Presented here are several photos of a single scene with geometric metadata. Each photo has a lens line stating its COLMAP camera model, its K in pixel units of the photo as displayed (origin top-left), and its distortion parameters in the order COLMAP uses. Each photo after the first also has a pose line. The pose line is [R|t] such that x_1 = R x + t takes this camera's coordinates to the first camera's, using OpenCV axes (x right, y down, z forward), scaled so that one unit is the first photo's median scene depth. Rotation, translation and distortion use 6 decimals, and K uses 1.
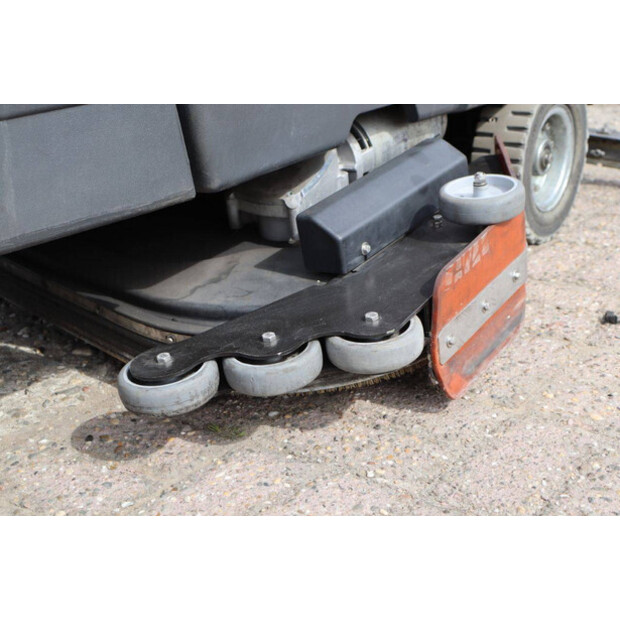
lens RADIAL K [[985.2, 0, 310.8], [0, 985.2, 308.3], [0, 0, 1]] dist [0.129244, 0.000000]
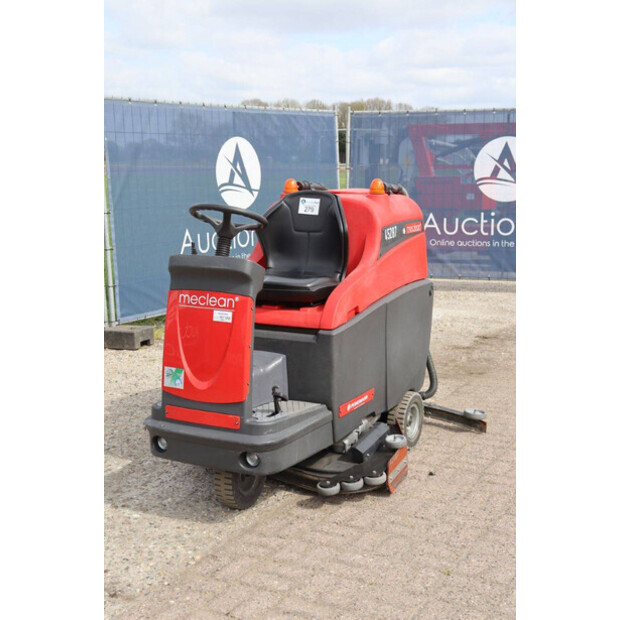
lens RADIAL K [[919.0, 0, 311.3], [0, 919.0, 305.5], [0, 0, 1]] dist [0.114600, 0.000000]
pose [[0.991526, 0.007231, 0.129707, -0.617905], [0.018362, 0.980624, -0.195037, 0.063997], [-0.128604, 0.195766, 0.972181, -2.525364]]
